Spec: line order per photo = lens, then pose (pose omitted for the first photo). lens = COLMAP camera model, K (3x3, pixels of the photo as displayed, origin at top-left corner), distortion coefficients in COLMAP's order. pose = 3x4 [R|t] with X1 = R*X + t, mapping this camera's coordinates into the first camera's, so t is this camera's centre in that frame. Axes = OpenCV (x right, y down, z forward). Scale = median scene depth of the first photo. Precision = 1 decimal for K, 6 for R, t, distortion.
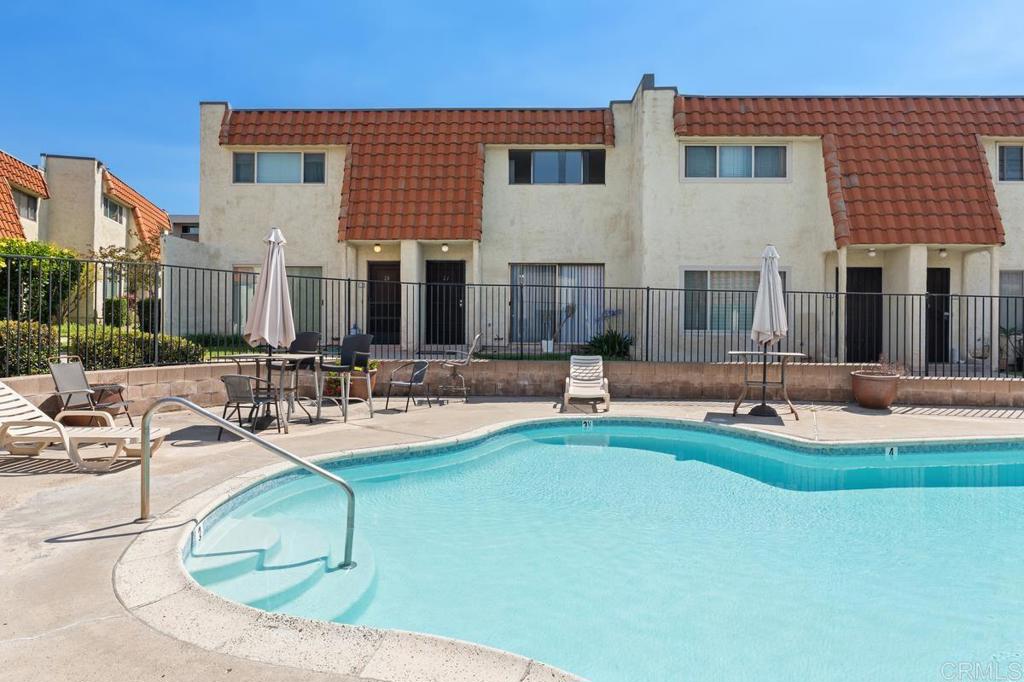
lens RADIAL K [[596.9, 0, 510.4], [0, 596.9, 334.4], [0, 0, 1]] dist [0.004926, 0.000695]
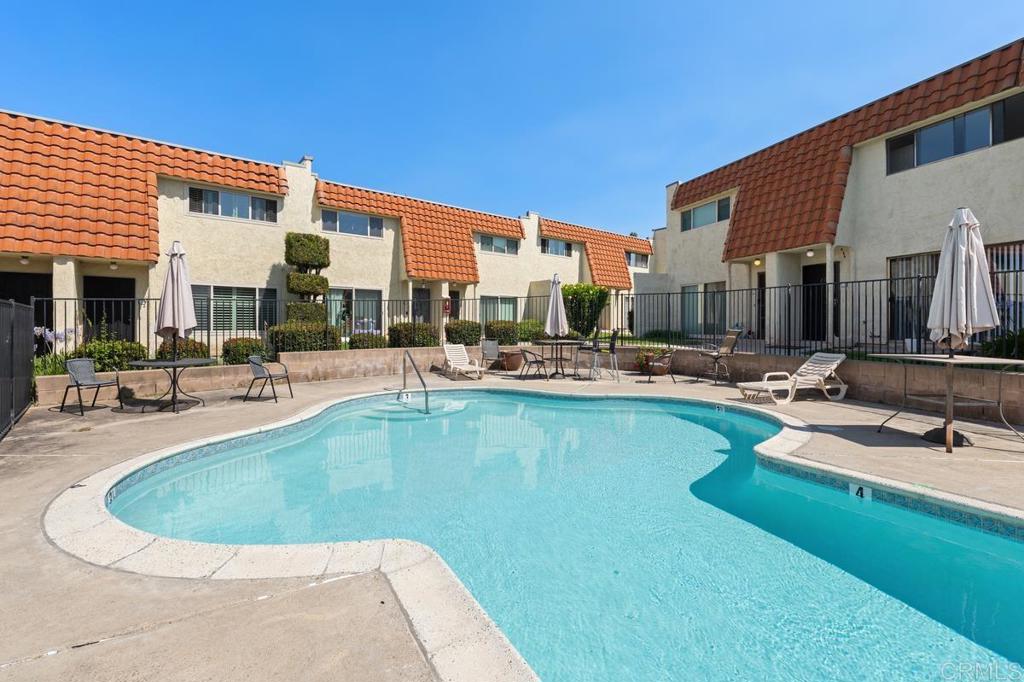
lens RADIAL K [[439.1, 0, 512.0], [0, 439.1, 341.0], [0, 0, 1]] dist [-0.002018, -0.000427]
pose [[0.372344, 0.025208, -0.927753, 0.438504], [-0.000546, 0.999637, 0.026942, -0.003466], [0.928095, -0.009525, 0.372222, 0.175391]]
